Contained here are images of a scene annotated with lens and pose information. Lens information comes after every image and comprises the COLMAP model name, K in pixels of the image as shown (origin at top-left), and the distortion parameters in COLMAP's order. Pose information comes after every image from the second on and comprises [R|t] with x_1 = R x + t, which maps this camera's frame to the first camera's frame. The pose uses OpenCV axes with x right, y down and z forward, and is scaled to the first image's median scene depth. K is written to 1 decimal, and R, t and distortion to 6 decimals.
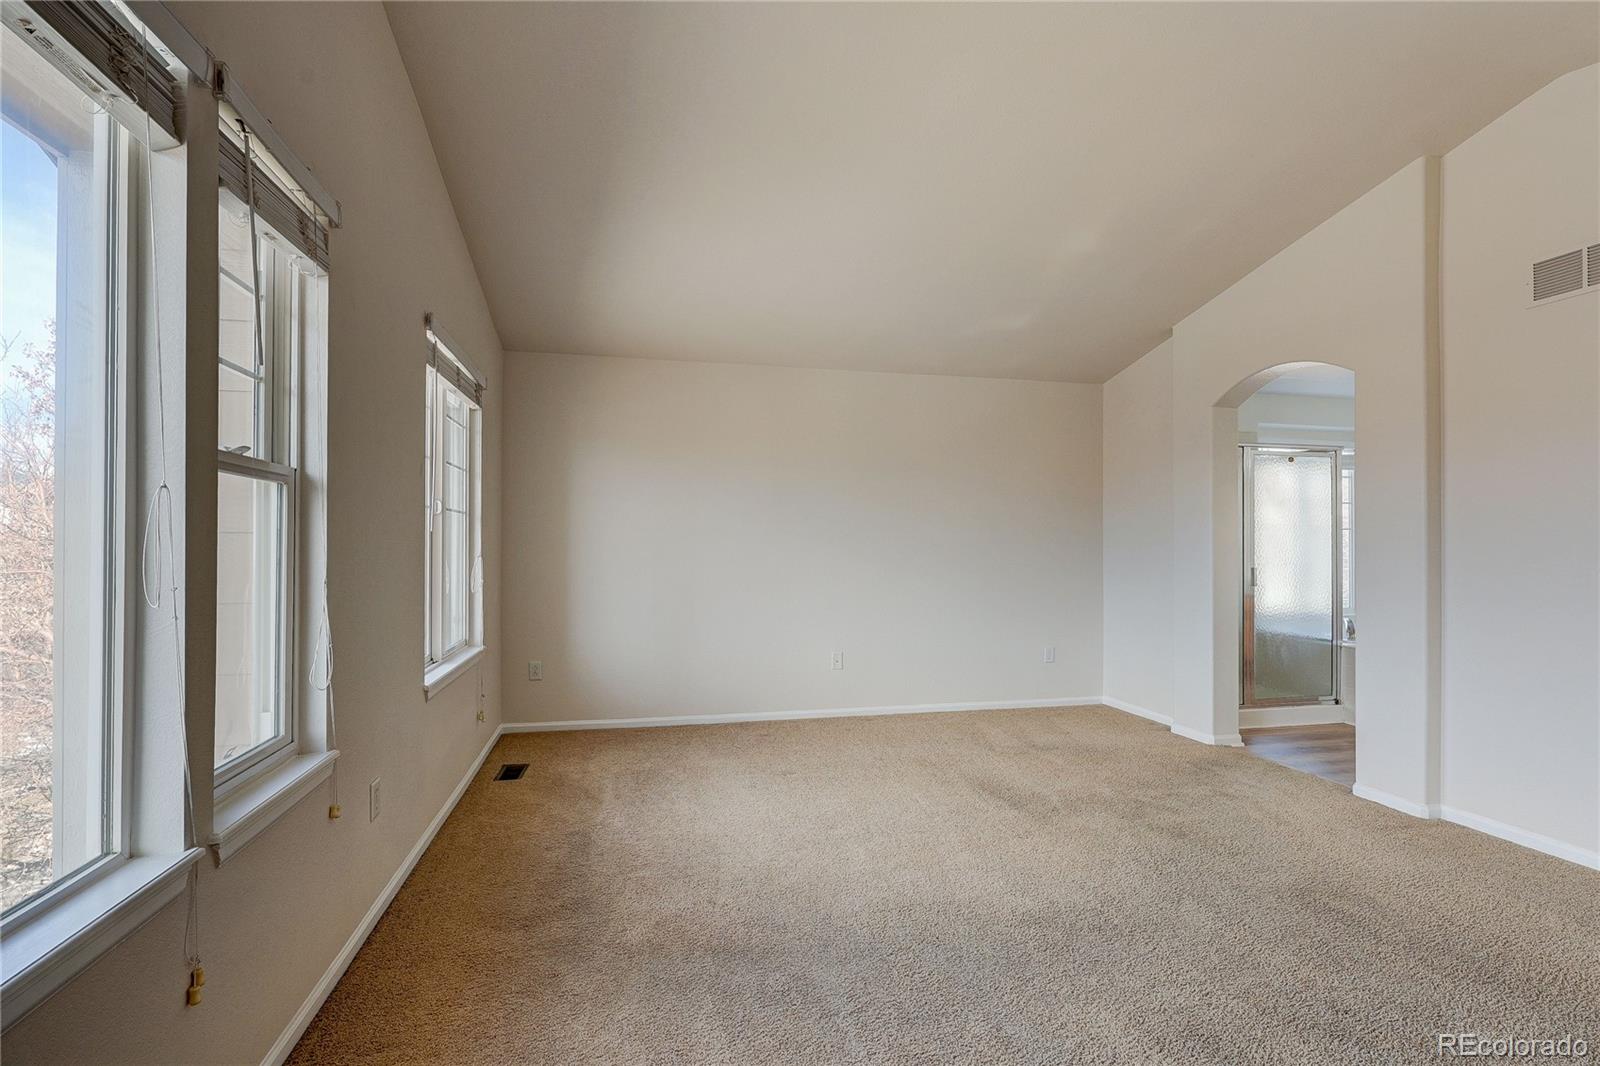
lens RADIAL K [[754.0, 0, 803.2], [0, 754.0, 536.0], [0, 0, 1]] dist [-0.003682, 0.002439]
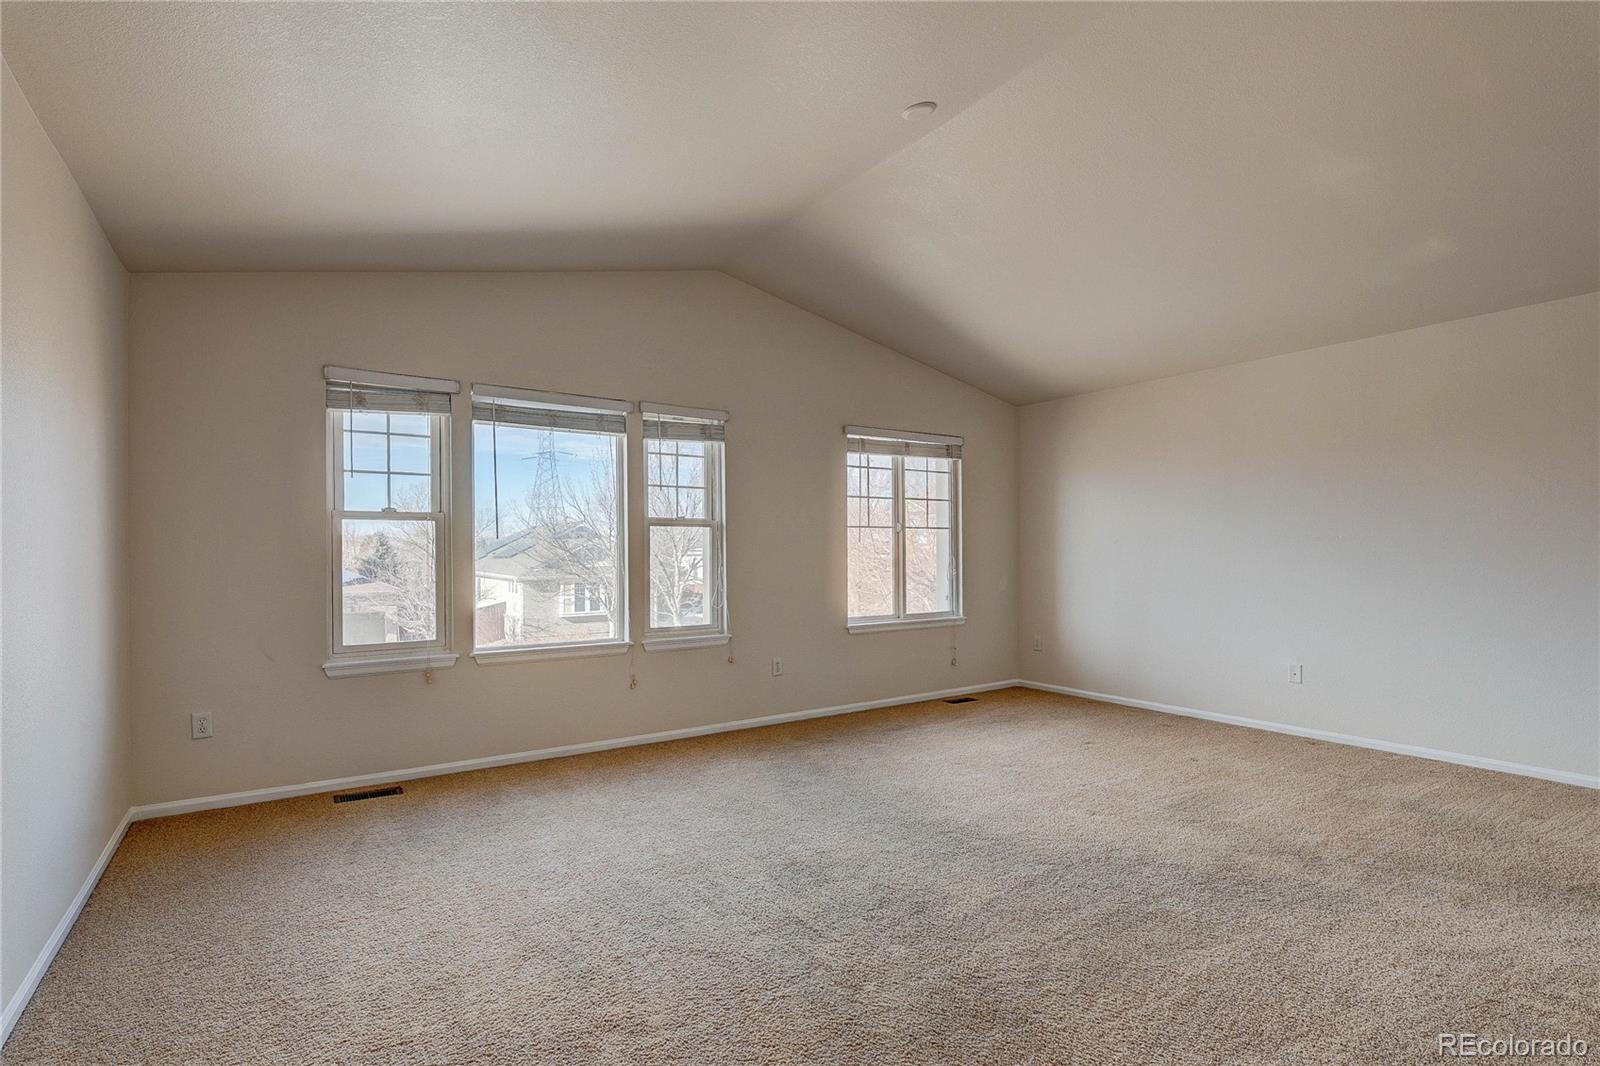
lens RADIAL K [[754.0, 0, 807.8], [0, 754.0, 534.1], [0, 0, 1]] dist [-0.003682, 0.002439]
pose [[0.375058, -0.026341, -0.926627, 1.109429], [0.020107, 0.999592, -0.020276, 0.008496], [0.926783, -0.011027, 0.375434, 0.200016]]
